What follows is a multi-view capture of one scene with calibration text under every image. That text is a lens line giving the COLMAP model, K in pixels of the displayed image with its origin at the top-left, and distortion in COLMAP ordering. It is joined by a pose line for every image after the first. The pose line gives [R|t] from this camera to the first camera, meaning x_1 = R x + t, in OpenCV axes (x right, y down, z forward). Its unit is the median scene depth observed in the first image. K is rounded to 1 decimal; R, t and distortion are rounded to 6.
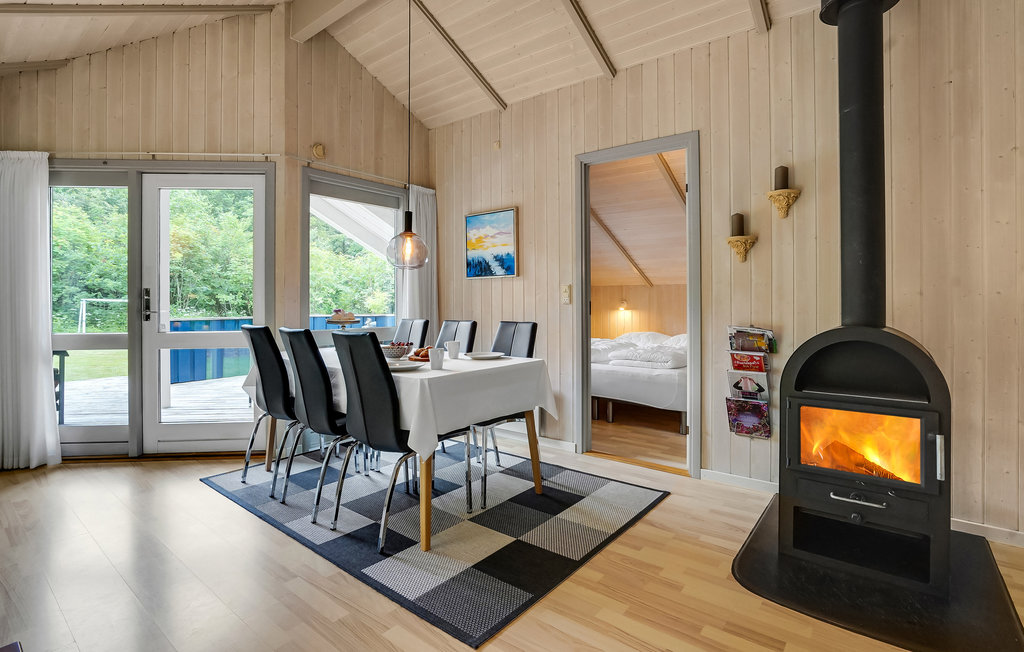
lens RADIAL K [[487.7, 0, 512.2], [0, 487.7, 293.0], [0, 0, 1]] dist [-0.040238, 0.011863]
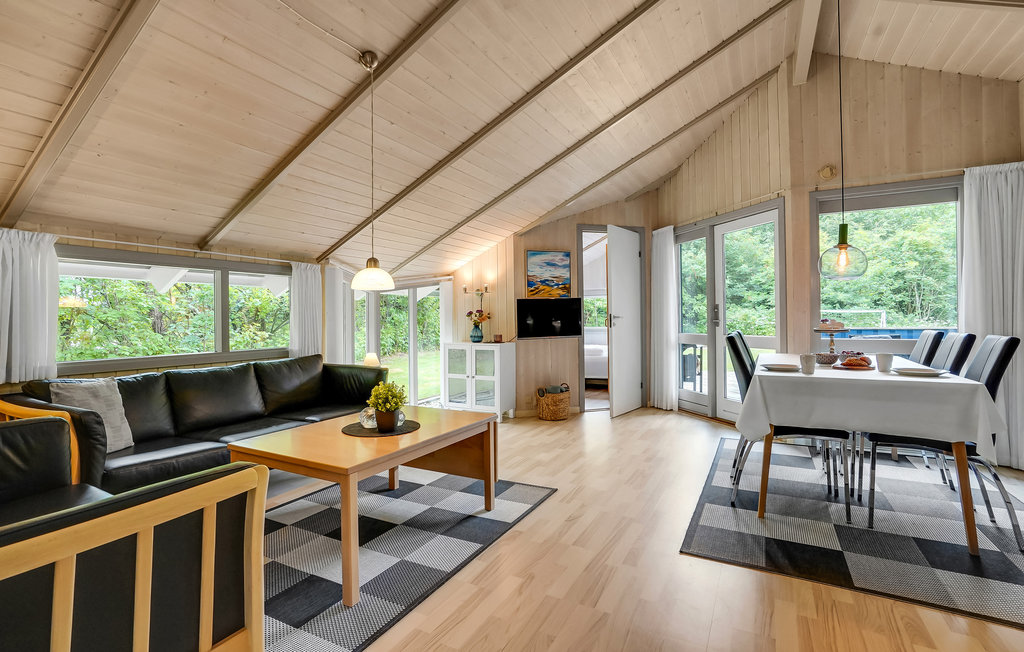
lens RADIAL K [[474.7, 0, 497.2], [0, 474.7, 310.8], [0, 0, 1]] dist [-0.032196, 0.001691]
pose [[0.155645, -0.011156, -0.987750, 0.537868], [0.027248, 0.999604, -0.006996, 0.001975], [0.987437, -0.025825, 0.155888, 0.105808]]
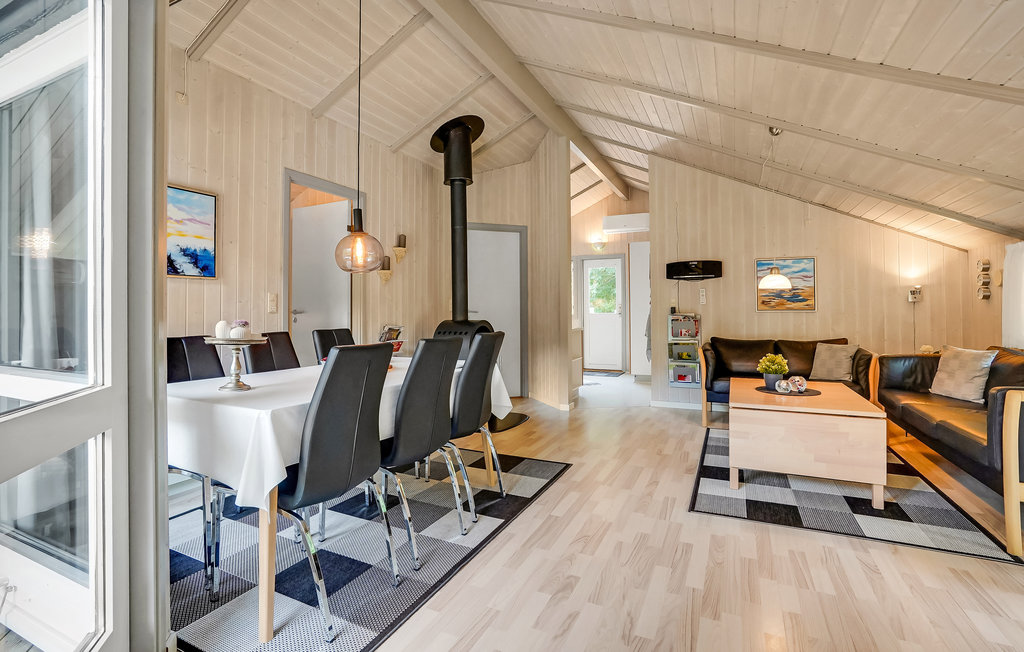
lens RADIAL K [[474.7, 0, 497.2], [0, 474.7, 310.8], [0, 0, 1]] dist [-0.032196, 0.001691]
pose [[-0.206051, 0.008511, 0.978504, -0.928038], [-0.009246, 0.999901, -0.010644, 0.023066], [-0.978498, -0.011240, -0.205952, 0.773149]]
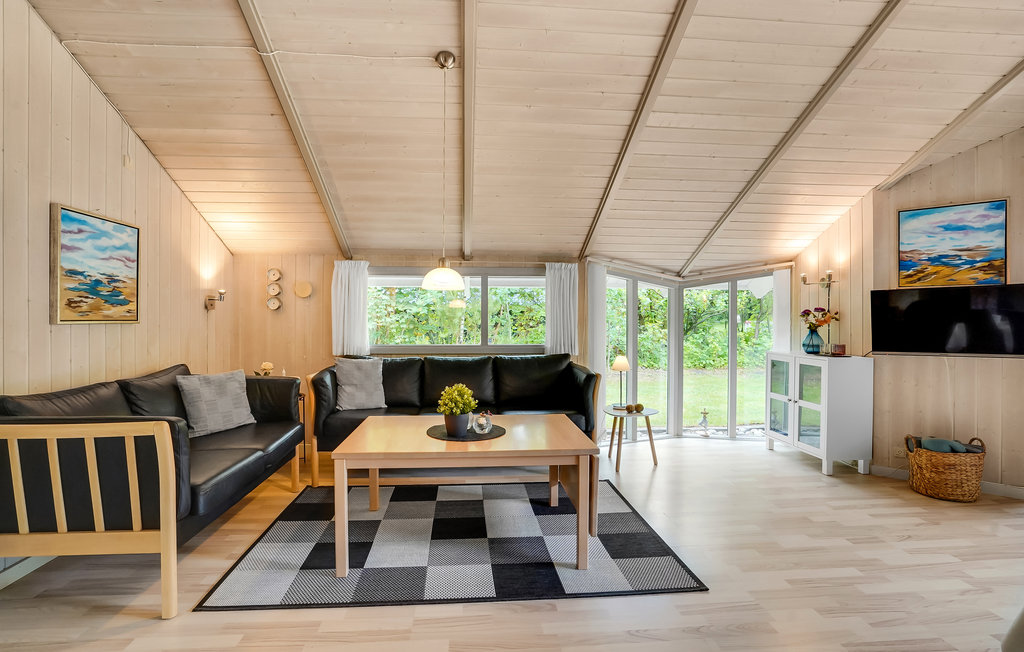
lens RADIAL K [[474.7, 0, 497.2], [0, 474.7, 310.8], [0, 0, 1]] dist [-0.032196, 0.001691]
pose [[-0.730179, -0.007412, -0.683215, 0.257372], [0.013819, 0.999576, -0.025612, 0.010987], [0.683116, -0.028143, -0.729768, 0.567846]]
